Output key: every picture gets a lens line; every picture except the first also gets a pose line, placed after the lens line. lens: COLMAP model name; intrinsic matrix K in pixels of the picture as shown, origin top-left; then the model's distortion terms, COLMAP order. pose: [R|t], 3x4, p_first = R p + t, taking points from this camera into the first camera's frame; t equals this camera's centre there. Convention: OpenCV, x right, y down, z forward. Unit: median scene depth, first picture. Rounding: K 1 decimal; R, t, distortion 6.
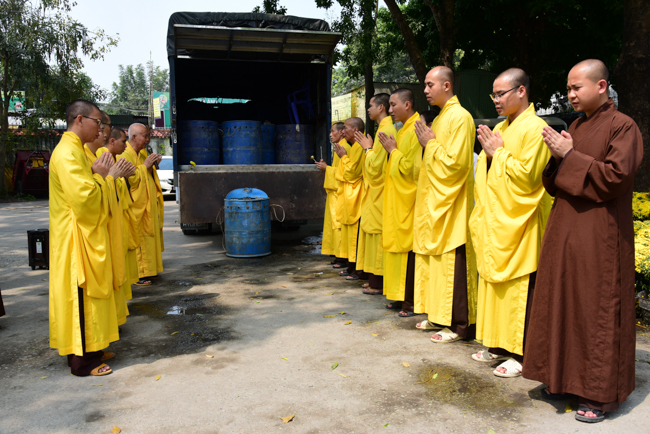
lens RADIAL K [[563.1, 0, 325.0], [0, 563.1, 217.0], [0, 0, 1]] dist [0.000396, -0.000855]
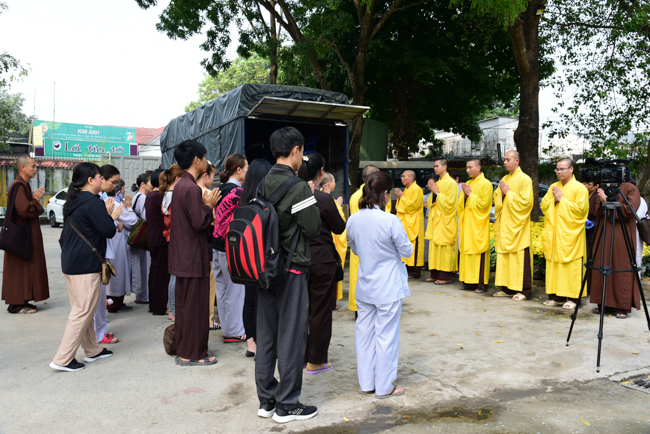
lens RADIAL K [[563.1, 0, 325.0], [0, 563.1, 217.0], [0, 0, 1]] dist [0.000396, -0.000855]
pose [[0.964744, 0.008299, 0.263058, -0.872061], [0.007173, 0.998302, -0.057801, 0.052709], [-0.263092, 0.057650, 0.963047, -0.605403]]
